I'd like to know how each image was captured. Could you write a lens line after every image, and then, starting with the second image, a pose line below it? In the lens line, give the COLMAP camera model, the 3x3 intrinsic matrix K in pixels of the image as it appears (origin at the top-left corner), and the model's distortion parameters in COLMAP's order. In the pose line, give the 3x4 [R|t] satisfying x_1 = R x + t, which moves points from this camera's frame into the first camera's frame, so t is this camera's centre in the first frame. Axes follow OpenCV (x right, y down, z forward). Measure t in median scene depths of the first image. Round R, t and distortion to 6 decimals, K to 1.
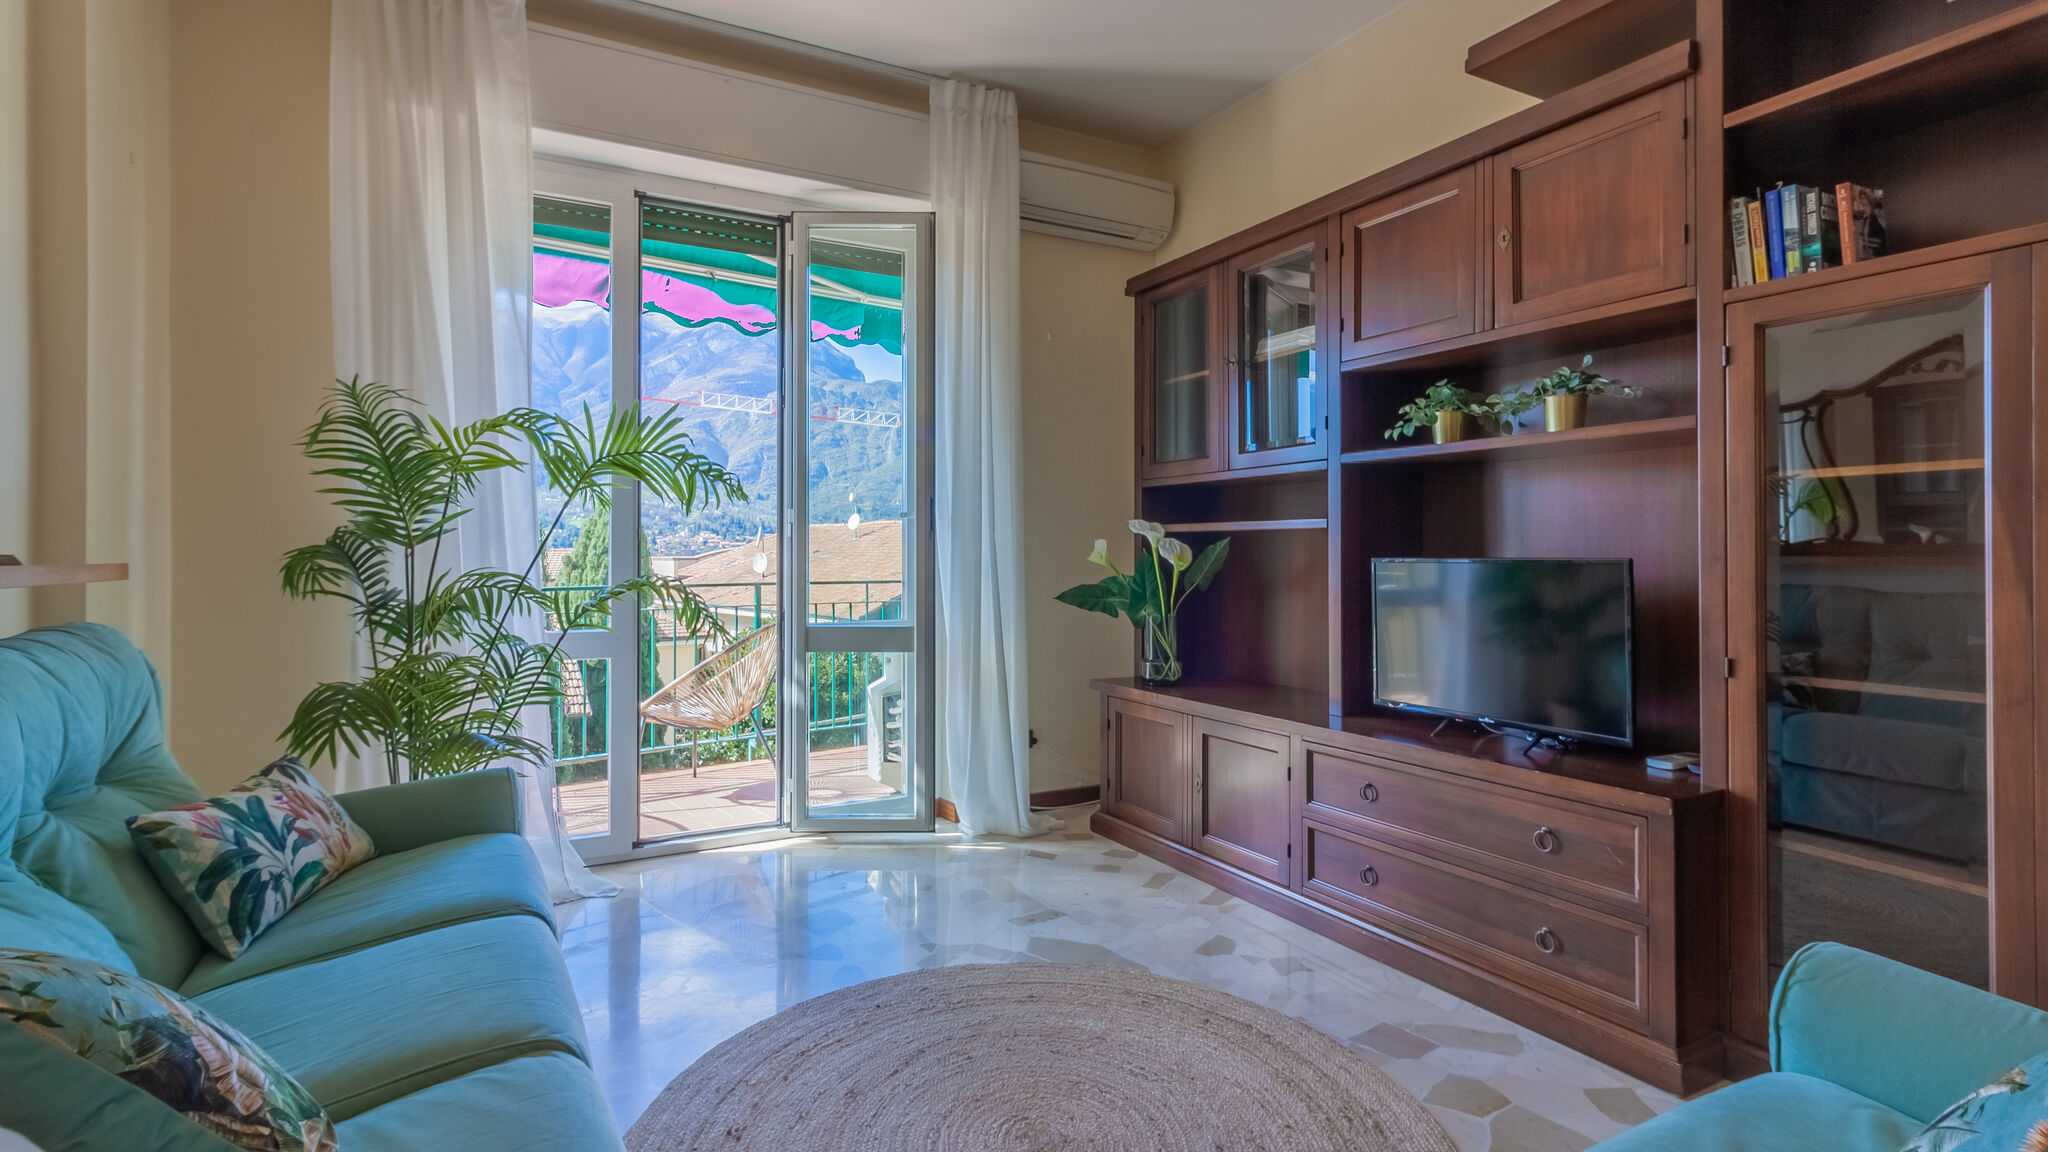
lens RADIAL K [[990.3, 0, 1026.9], [0, 990.3, 572.2], [0, 0, 1]] dist [0.013071, -0.002457]
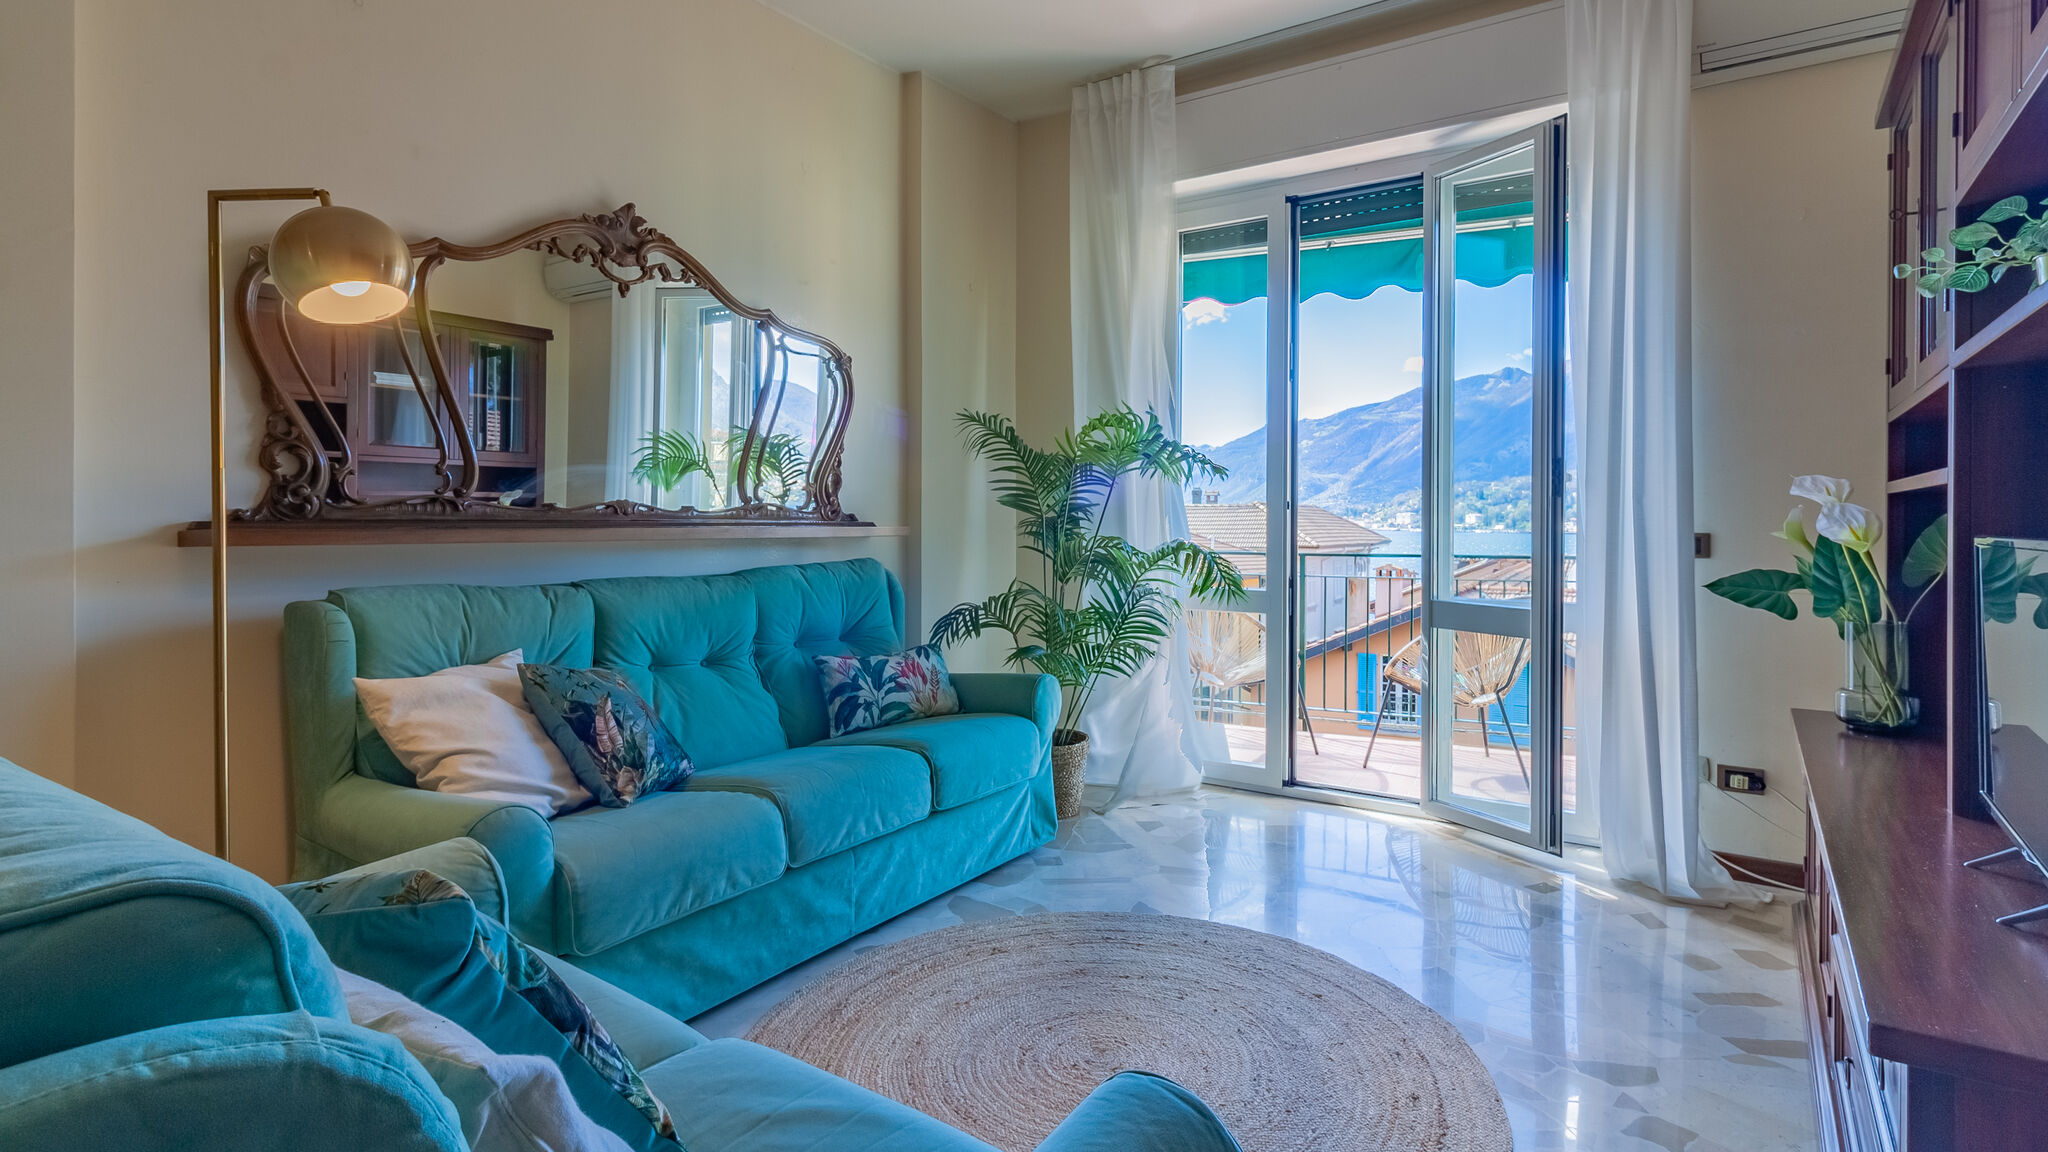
lens RADIAL K [[1041.3, 0, 1027.1], [0, 1041.3, 565.0], [0, 0, 1]] dist [-0.004282, 0.000518]
pose [[0.443435, 0.040007, -0.895413, 0.652756], [-0.022877, 0.999183, 0.033314, -0.005410], [0.896014, 0.005712, 0.443988, 0.274213]]
